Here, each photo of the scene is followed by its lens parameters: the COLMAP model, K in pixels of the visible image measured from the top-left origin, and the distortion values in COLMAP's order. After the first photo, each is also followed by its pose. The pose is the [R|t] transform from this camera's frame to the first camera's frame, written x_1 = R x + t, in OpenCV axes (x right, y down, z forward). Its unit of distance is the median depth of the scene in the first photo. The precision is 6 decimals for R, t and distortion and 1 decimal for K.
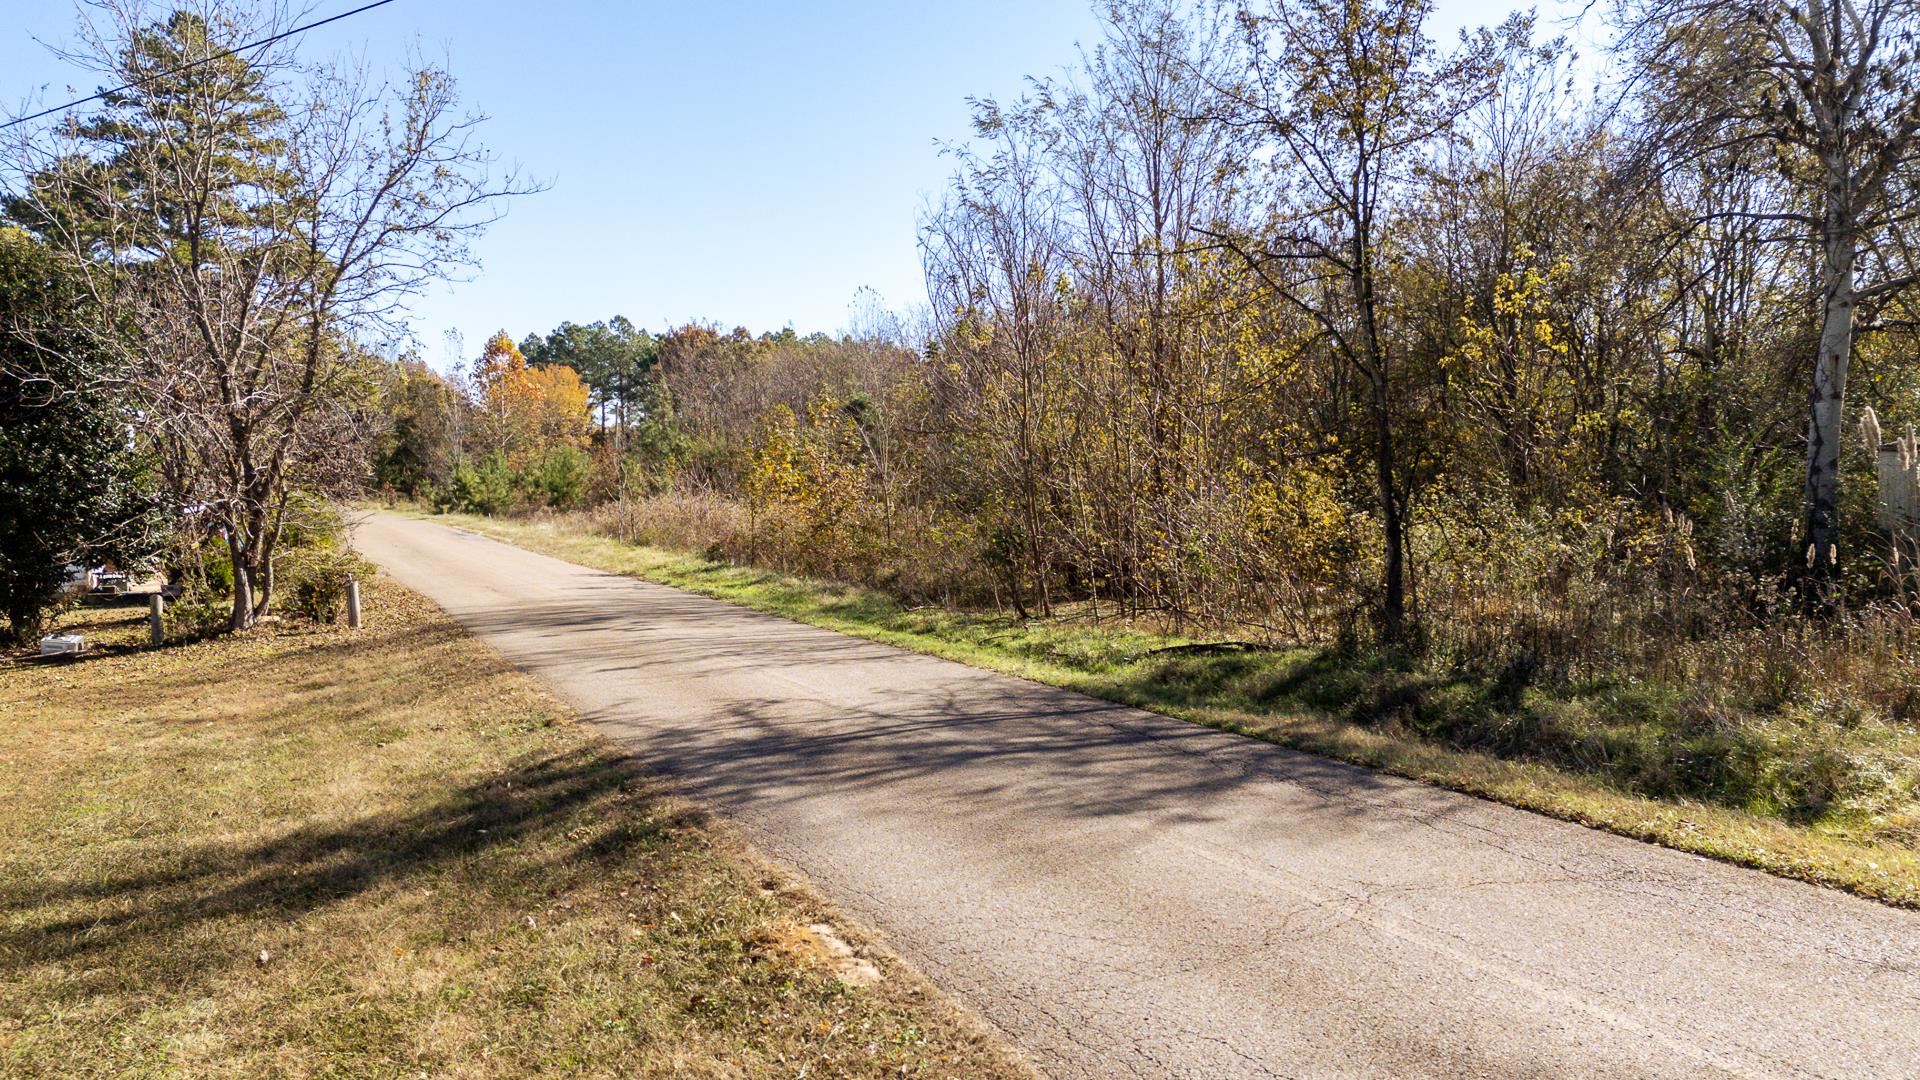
lens RADIAL K [[1397.0, 0, 969.0], [0, 1397.0, 543.7], [0, 0, 1]] dist [0.072090, -0.073909]
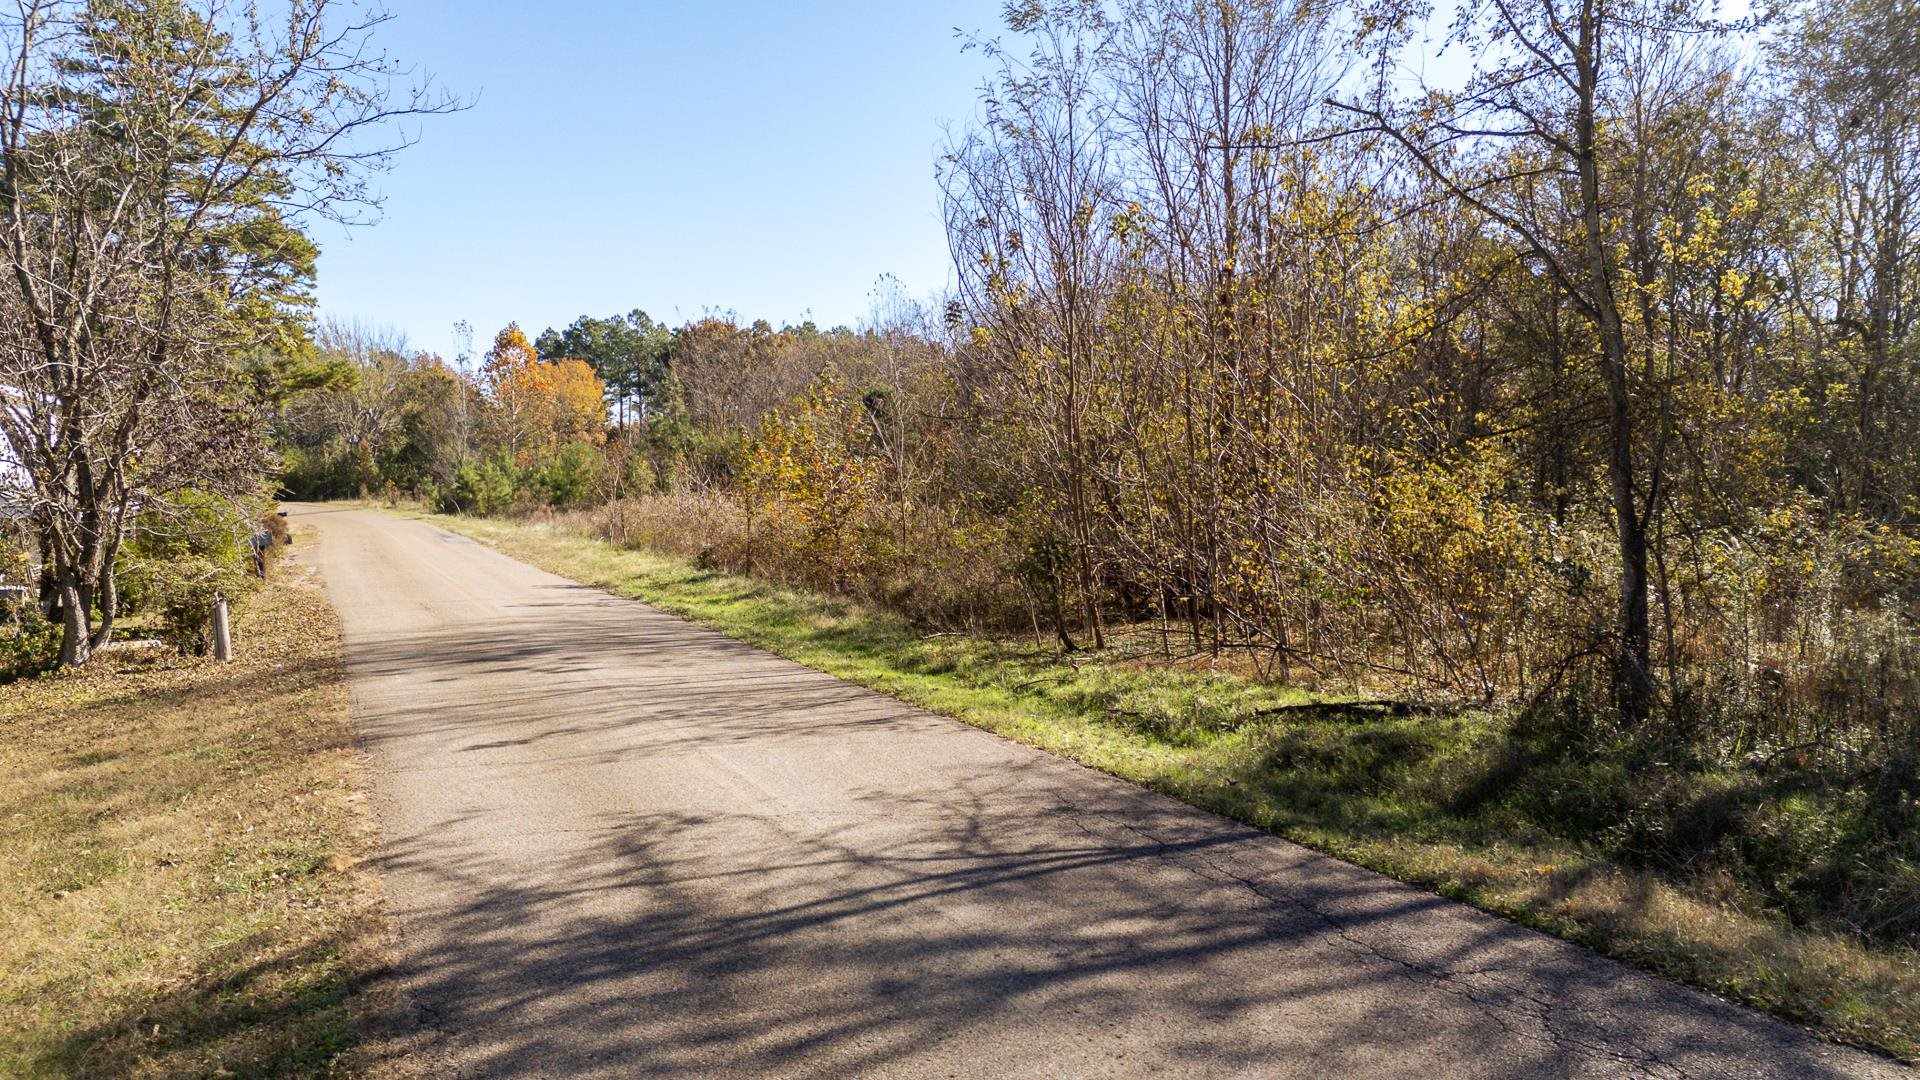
lens RADIAL K [[1397.0, 0, 969.0], [0, 1397.0, 543.7], [0, 0, 1]] dist [0.072090, -0.073909]
pose [[0.999823, -0.000056, -0.018828, -0.002288], [0.000081, 0.999999, 0.001328, -0.007003], [0.018828, -0.001330, 0.999822, 0.206954]]
